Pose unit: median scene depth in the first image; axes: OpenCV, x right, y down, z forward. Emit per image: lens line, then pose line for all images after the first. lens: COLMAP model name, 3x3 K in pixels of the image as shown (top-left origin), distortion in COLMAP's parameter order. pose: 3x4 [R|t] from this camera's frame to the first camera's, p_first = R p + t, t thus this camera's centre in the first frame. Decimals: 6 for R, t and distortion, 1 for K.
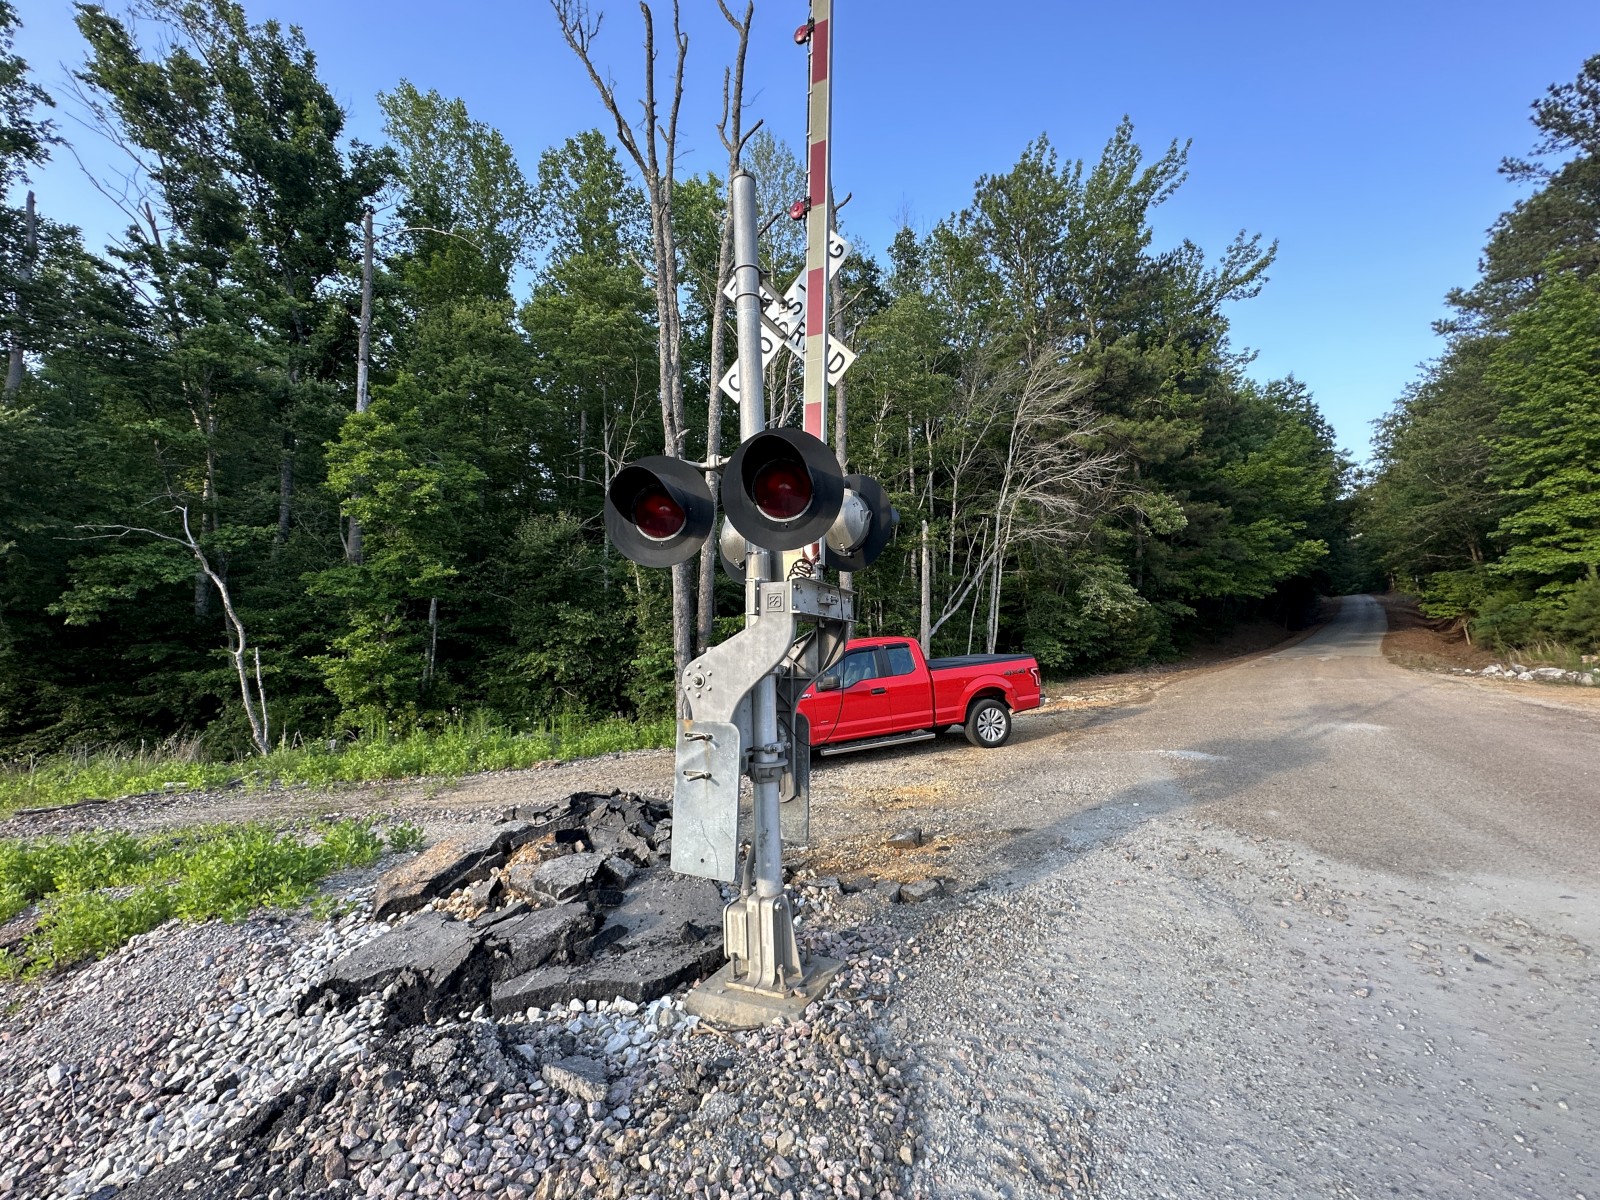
lens RADIAL K [[647.5, 0, 798.7], [0, 647.5, 594.3], [0, 0, 1]] dist [0.013791, -0.000095]
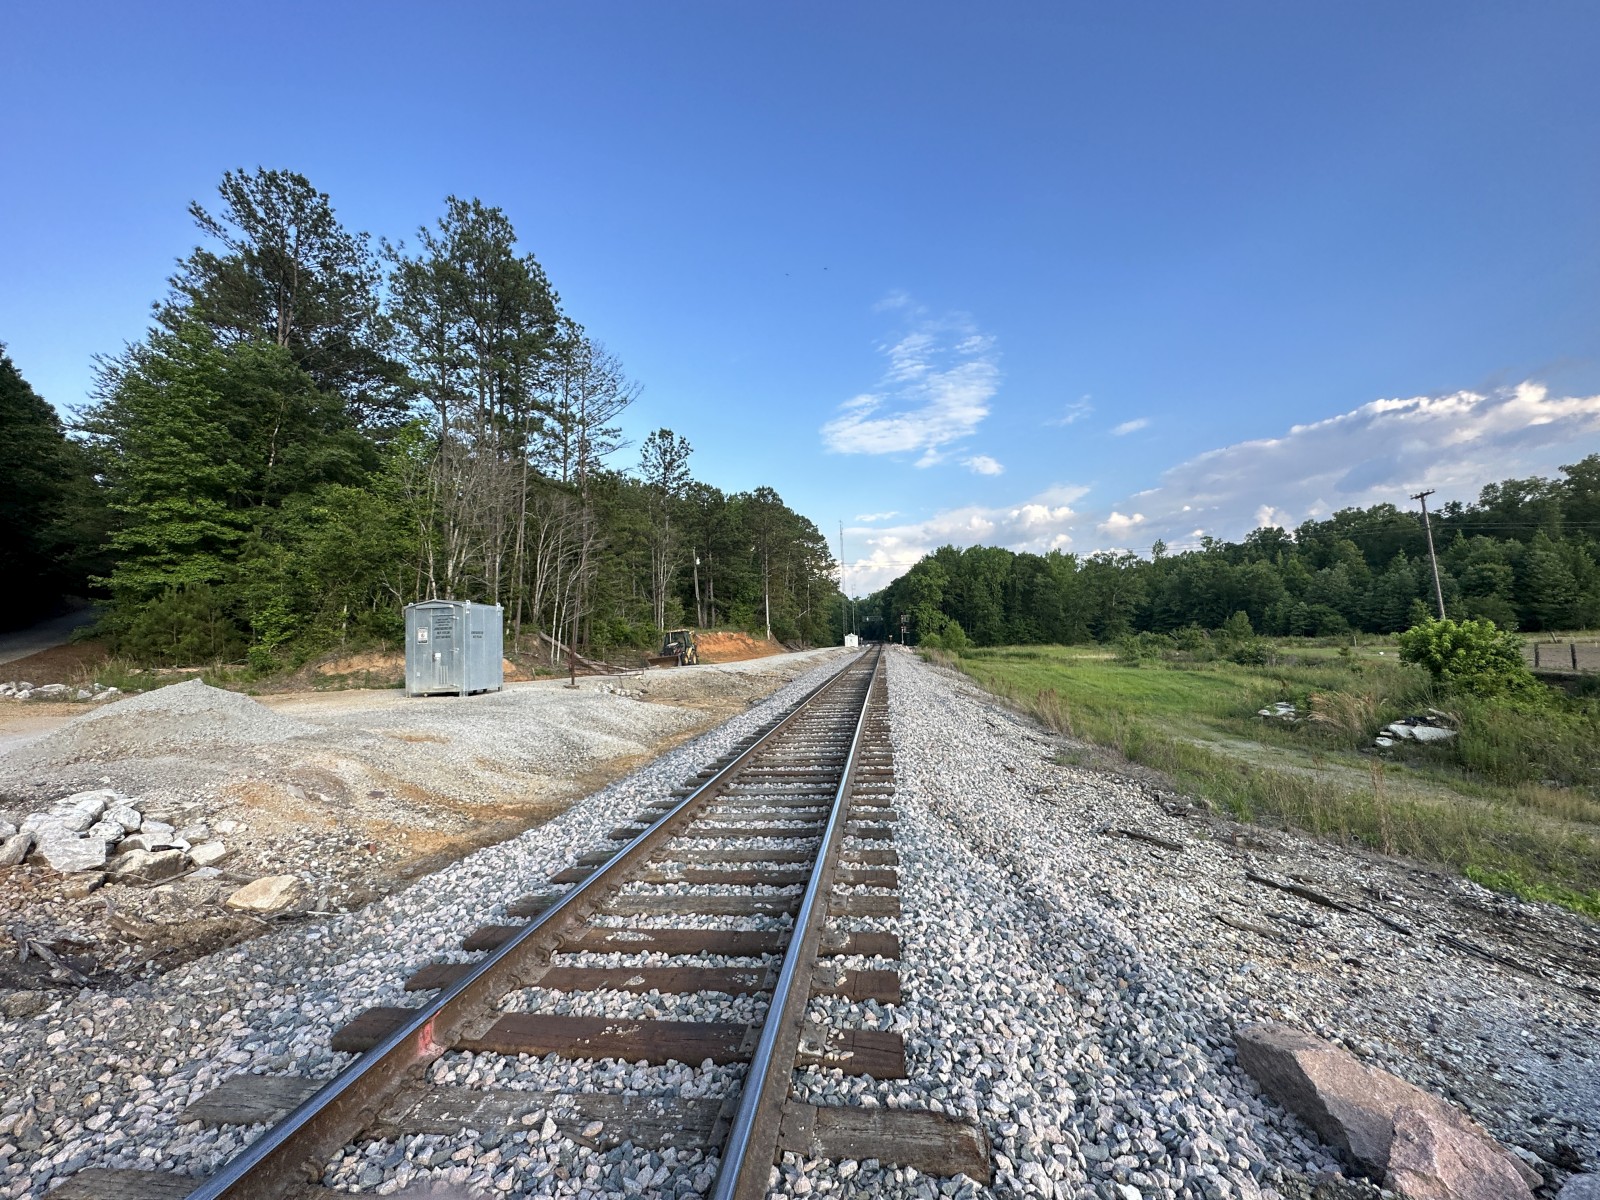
lens RADIAL K [[647.5, 0, 798.7], [0, 647.5, 594.3], [0, 0, 1]] dist [0.013791, -0.000095]
pose [[0.076710, 0.087609, 0.993197, 0.297686], [-0.074635, 0.993842, -0.081901, -0.030899], [-0.994256, -0.067844, 0.082777, -0.222584]]
